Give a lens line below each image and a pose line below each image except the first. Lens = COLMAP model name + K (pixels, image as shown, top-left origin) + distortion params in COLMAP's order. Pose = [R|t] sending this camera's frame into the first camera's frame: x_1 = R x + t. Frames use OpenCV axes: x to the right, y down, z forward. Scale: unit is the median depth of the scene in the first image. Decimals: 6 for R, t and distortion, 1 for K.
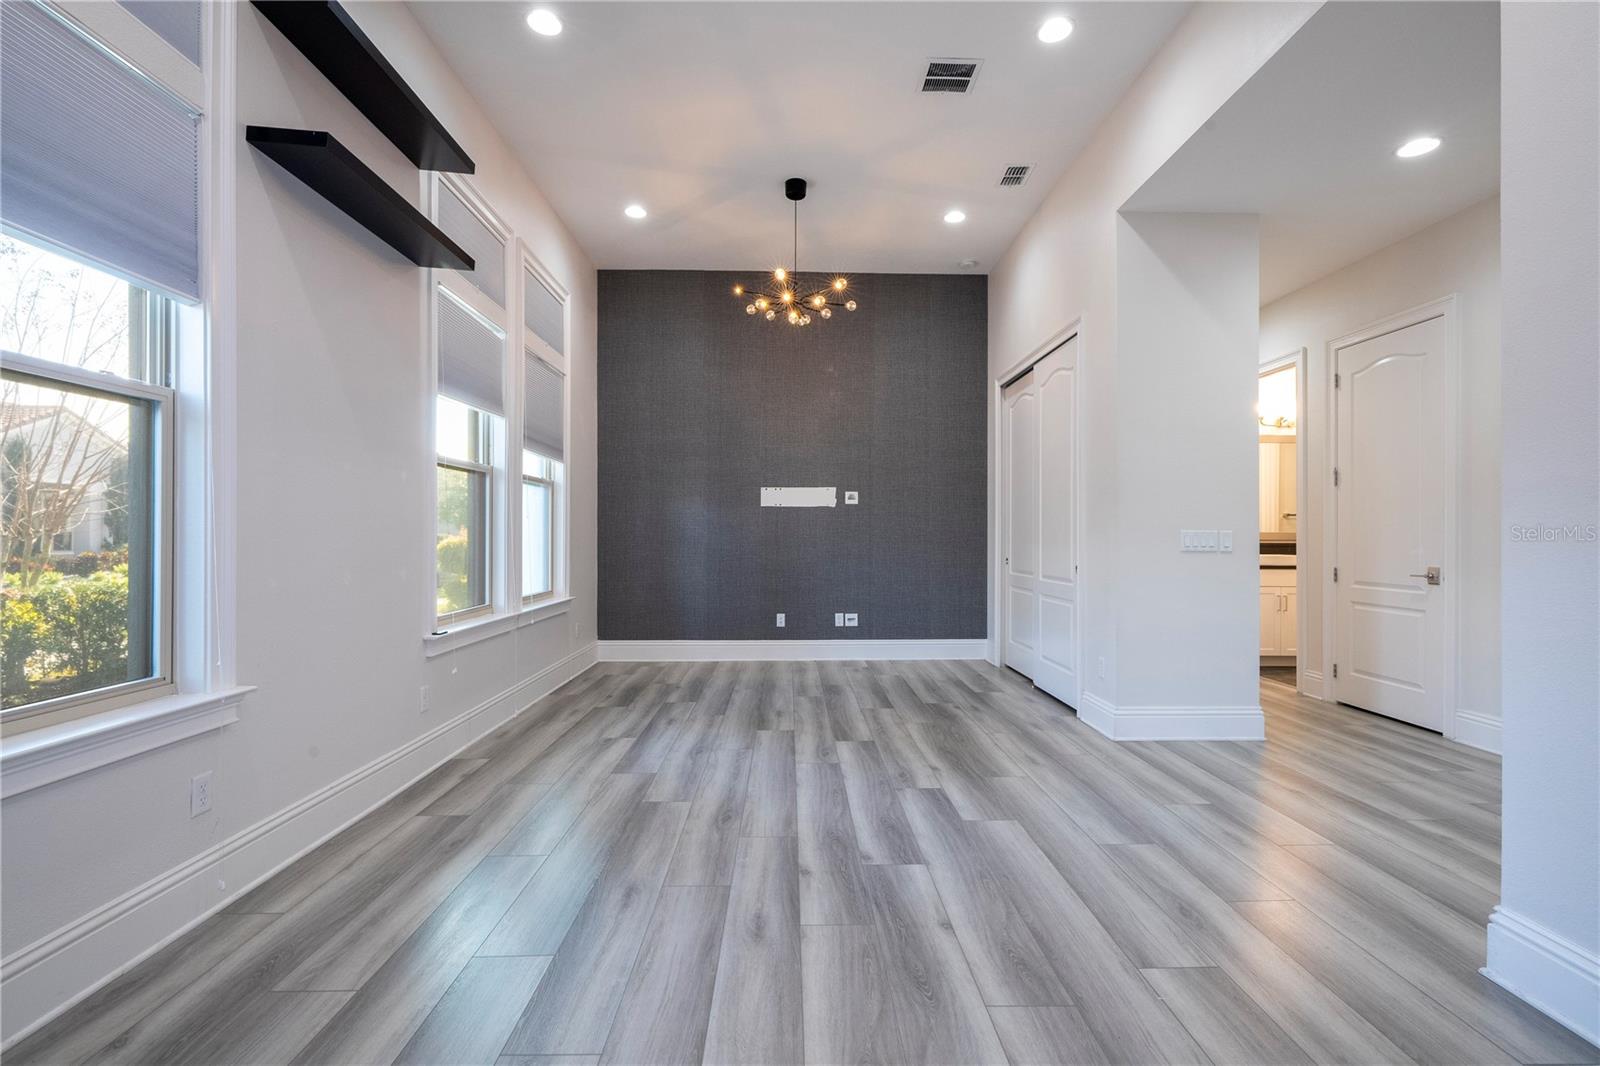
lens RADIAL K [[716.7, 0, 811.8], [0, 716.7, 537.2], [0, 0, 1]] dist [-0.002851, -0.000043]
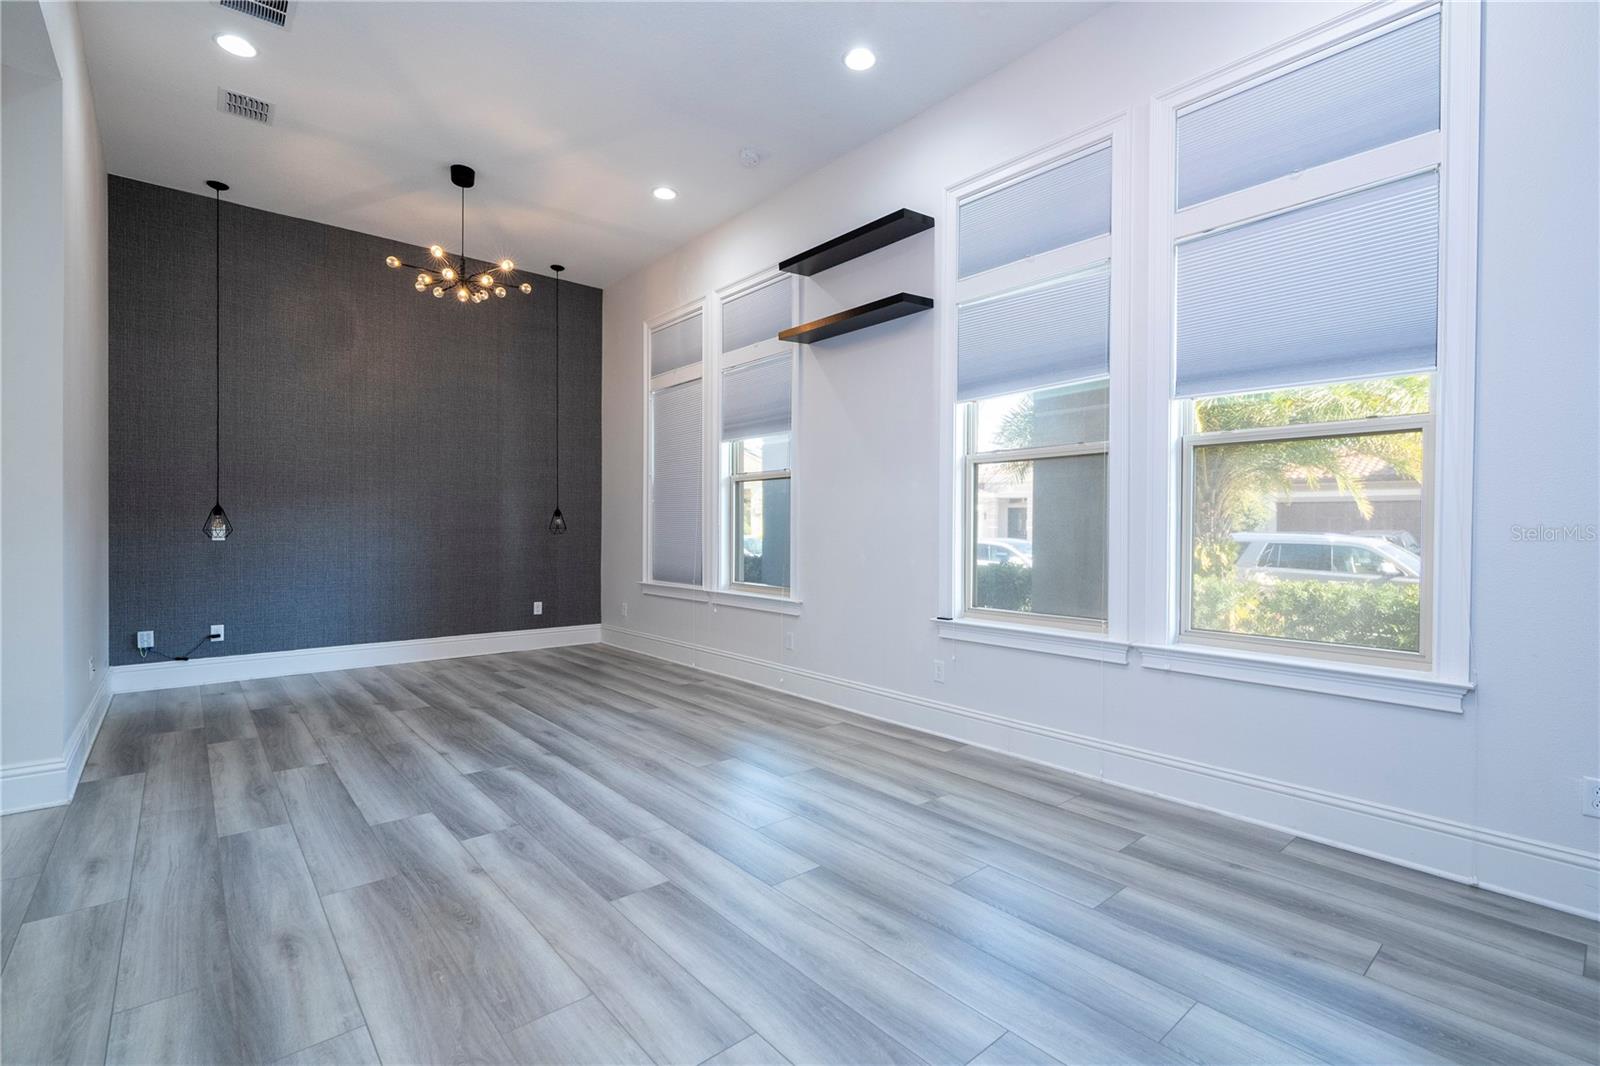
lens RADIAL K [[716.7, 0, 811.8], [0, 716.7, 537.2], [0, 0, 1]] dist [-0.002851, -0.000043]
pose [[-0.770894, -0.000897, -0.636962, 0.460227], [-0.008391, 0.999927, 0.008747, -0.004490], [0.636908, 0.012088, -0.770845, 2.204464]]
